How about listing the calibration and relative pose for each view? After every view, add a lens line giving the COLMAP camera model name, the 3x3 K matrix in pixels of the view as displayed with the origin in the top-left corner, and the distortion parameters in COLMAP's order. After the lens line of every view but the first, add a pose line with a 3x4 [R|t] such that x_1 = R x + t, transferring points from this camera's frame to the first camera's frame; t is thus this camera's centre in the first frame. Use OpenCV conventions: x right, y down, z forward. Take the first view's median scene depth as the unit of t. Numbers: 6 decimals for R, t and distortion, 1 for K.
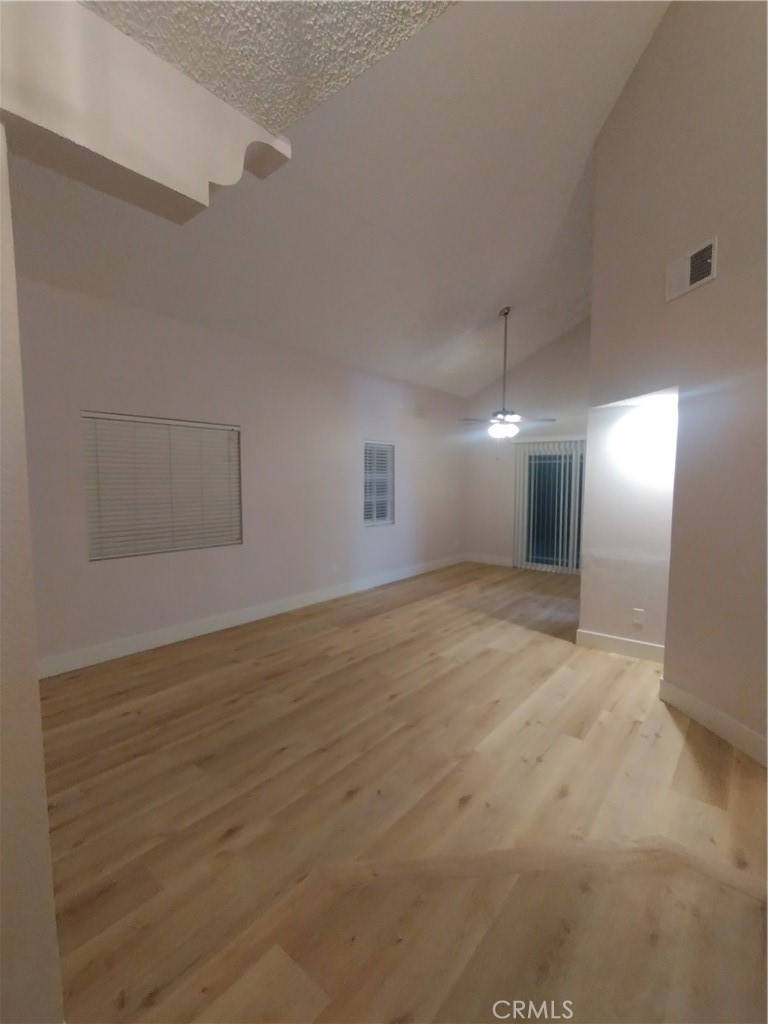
lens RADIAL K [[463.7, 0, 384.3], [0, 463.7, 513.0], [0, 0, 1]] dist [0.000952, 0.000211]
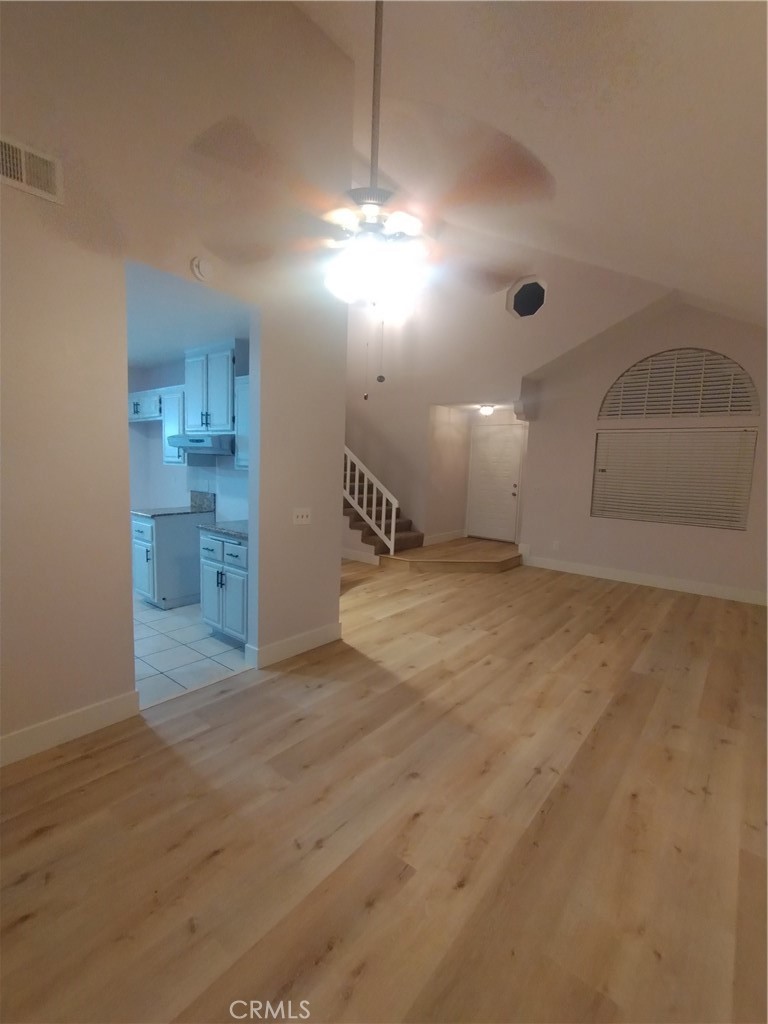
lens RADIAL K [[463.7, 0, 383.7], [0, 463.7, 513.2], [0, 0, 1]] dist [0.000952, 0.000211]
pose [[-0.999015, -0.043527, -0.008657, 0.360614], [-0.044376, 0.982411, 0.181380, -0.128286], [0.000609, 0.181585, -0.983375, 1.910928]]
